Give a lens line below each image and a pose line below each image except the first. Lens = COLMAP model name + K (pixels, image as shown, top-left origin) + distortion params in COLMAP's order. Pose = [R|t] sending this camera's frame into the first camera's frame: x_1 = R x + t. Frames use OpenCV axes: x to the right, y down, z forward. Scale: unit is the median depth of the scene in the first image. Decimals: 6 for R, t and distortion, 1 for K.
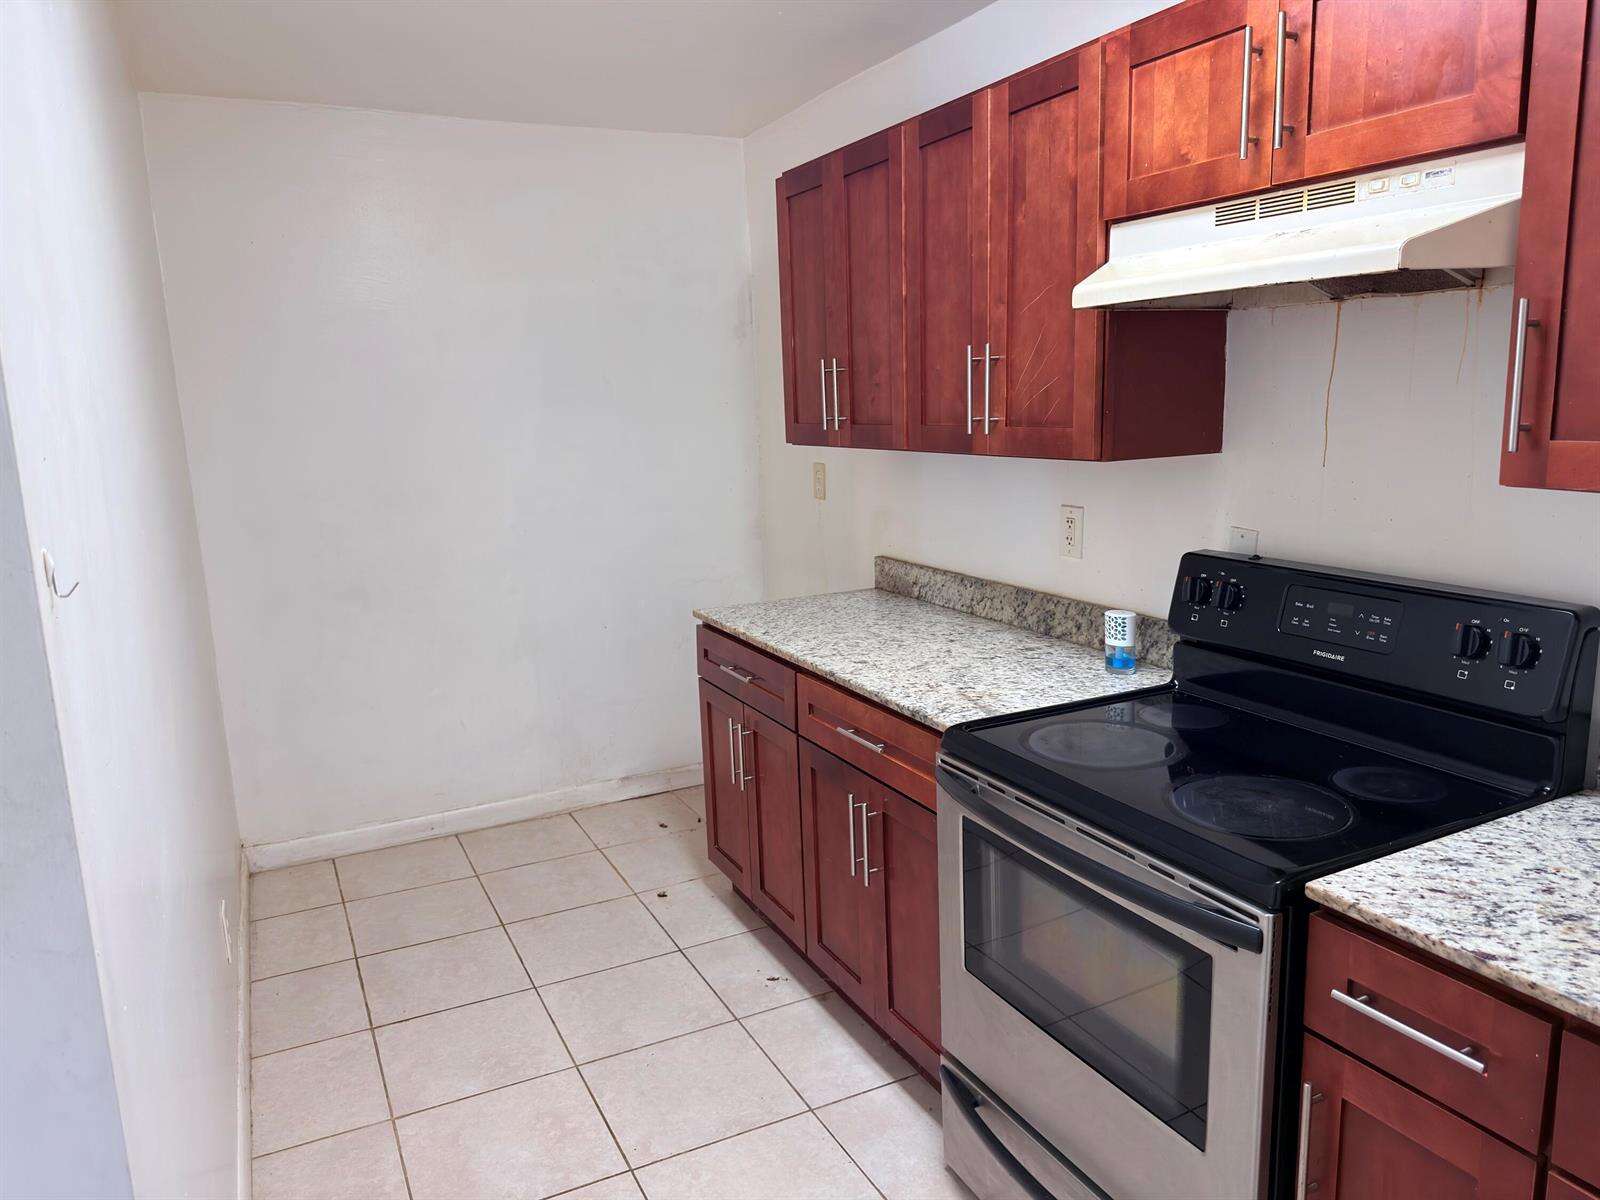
lens RADIAL K [[1130.3, 0, 792.9], [0, 1130.3, 604.8], [0, 0, 1]] dist [0.079727, -0.109844]
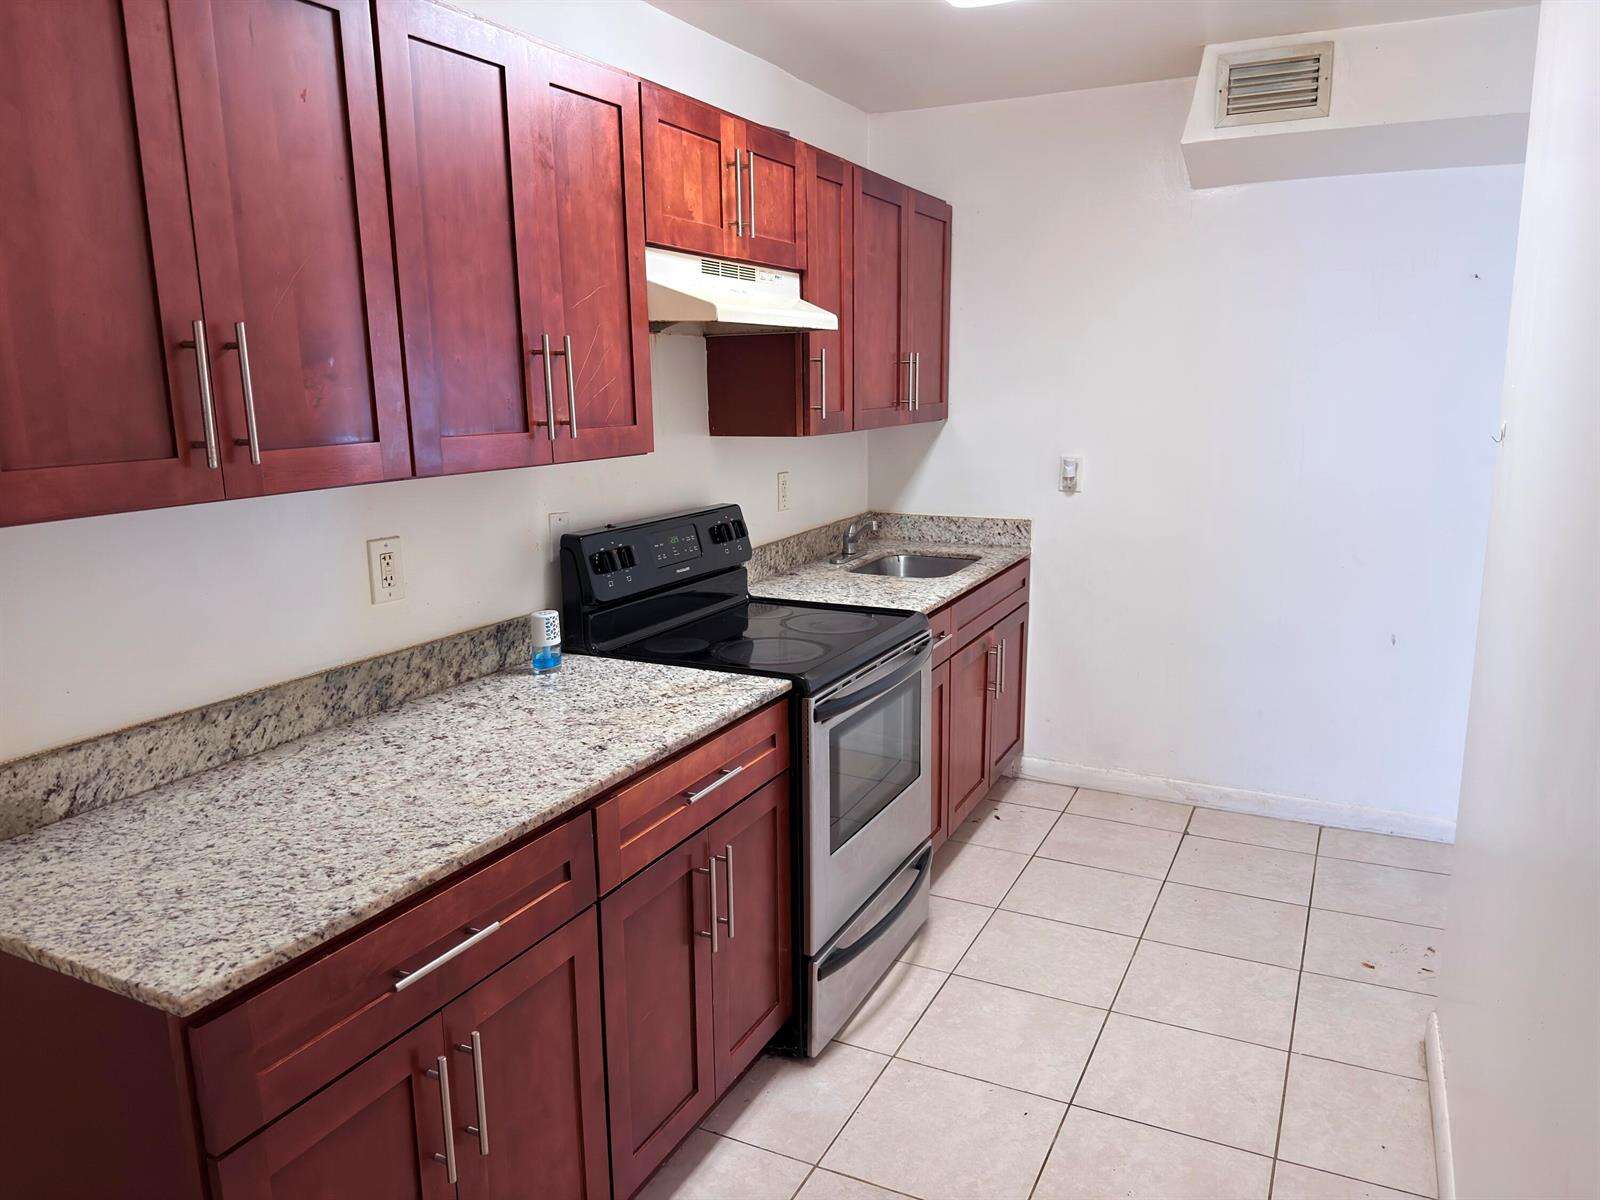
lens RADIAL K [[1130.3, 0, 792.9], [0, 1130.3, 604.8], [0, 0, 1]] dist [0.079727, -0.109844]
pose [[-0.605065, -0.113211, 0.788086, -0.571084], [0.183451, 0.943380, 0.276367, -0.212177], [-0.774753, 0.311796, -0.550038, 1.230188]]
